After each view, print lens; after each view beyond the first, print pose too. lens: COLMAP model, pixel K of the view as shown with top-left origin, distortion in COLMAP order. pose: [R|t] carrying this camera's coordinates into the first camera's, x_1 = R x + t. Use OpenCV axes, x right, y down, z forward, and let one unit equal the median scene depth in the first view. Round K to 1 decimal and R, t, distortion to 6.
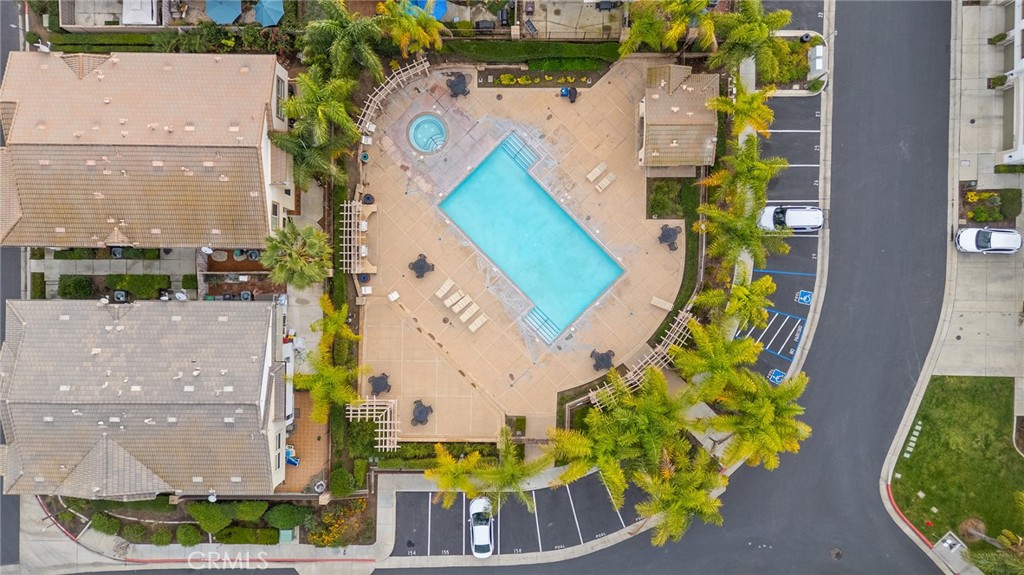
lens RADIAL K [[745.4, 0, 487.3], [0, 745.4, 303.1], [0, 0, 1]] dist [0.051956, -0.003283]
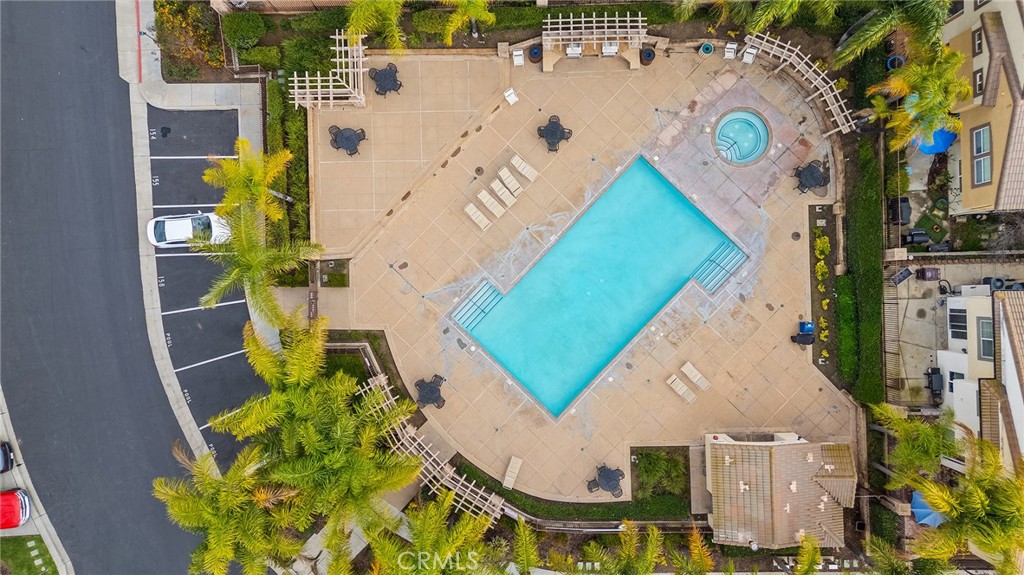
lens RADIAL K [[745.4, 0, 487.3], [0, 745.4, 303.1], [0, 0, 1]] dist [0.051956, -0.003283]
pose [[0.032151, 0.997422, 0.064155, 0.025087], [-0.999263, 0.030731, 0.022995, 0.003246], [0.020964, -0.064847, 0.997675, 0.287265]]
